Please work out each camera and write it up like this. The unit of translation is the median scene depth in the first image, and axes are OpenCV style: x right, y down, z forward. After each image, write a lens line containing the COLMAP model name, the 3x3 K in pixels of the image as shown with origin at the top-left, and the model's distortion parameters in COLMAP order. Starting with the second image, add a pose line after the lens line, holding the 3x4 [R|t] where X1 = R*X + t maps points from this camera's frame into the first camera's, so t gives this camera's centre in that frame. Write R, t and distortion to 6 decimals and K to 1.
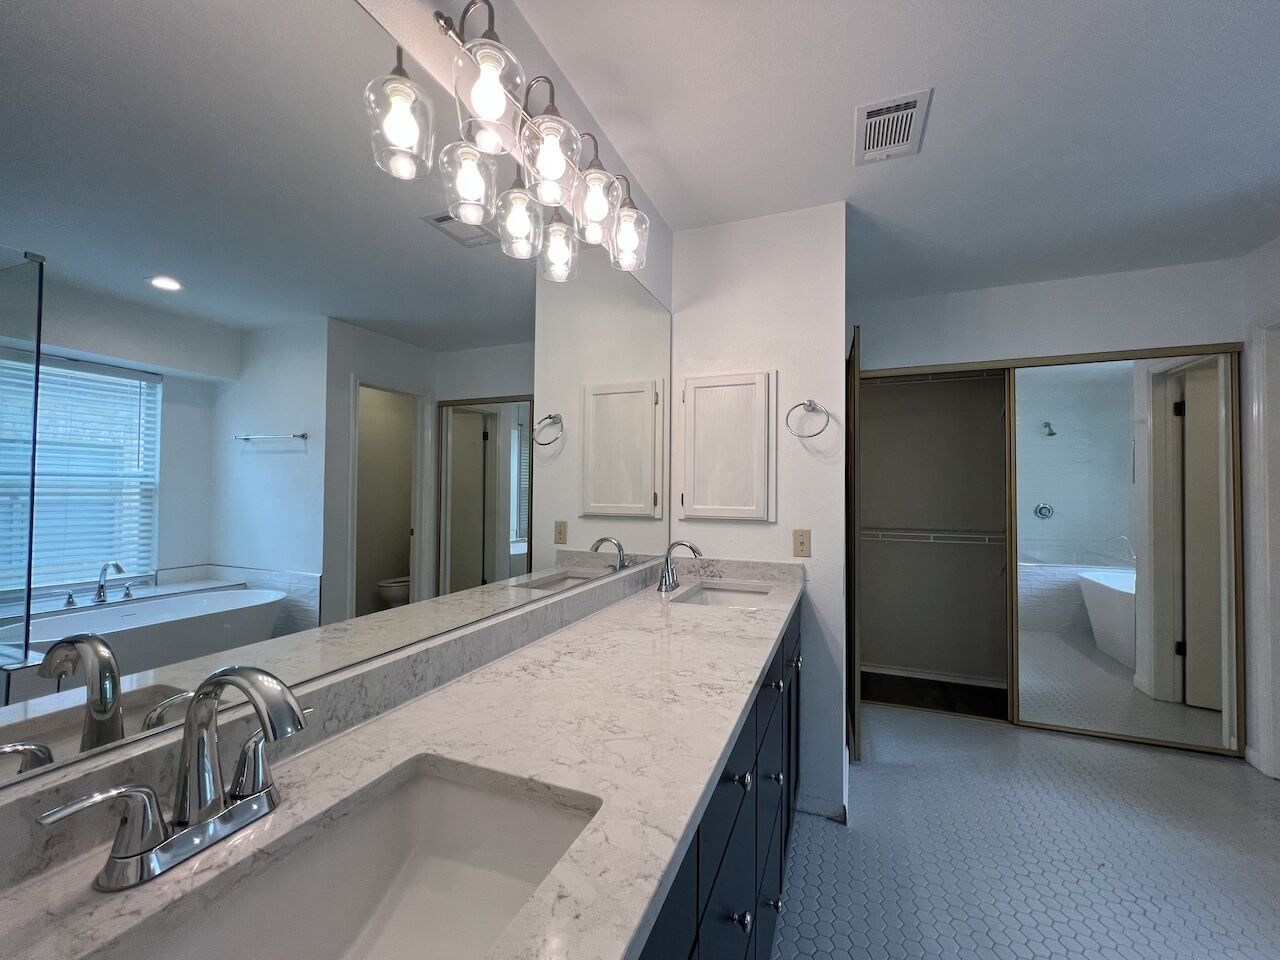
lens RADIAL K [[522.4, 0, 642.7], [0, 522.4, 486.4], [0, 0, 1]] dist [0.003462, 0.000040]
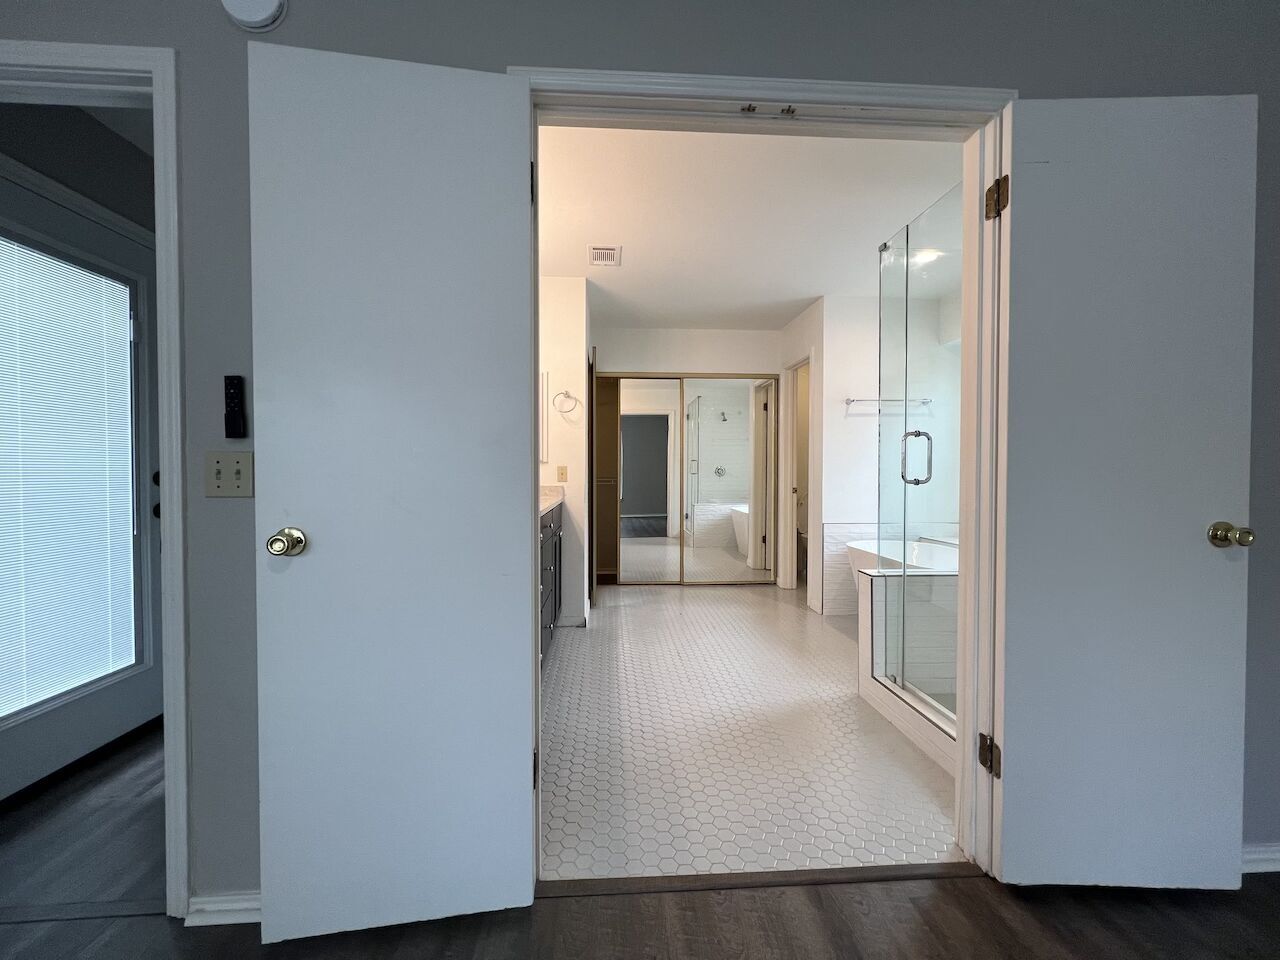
lens RADIAL K [[522.4, 0, 641.0], [0, 522.4, 480.9], [0, 0, 1]] dist [0.003462, 0.000040]
pose [[0.901394, -0.012074, 0.432831, -0.205141], [-0.000579, 0.999577, 0.029089, 0.080940], [-0.432999, -0.026472, 0.901006, -0.659244]]
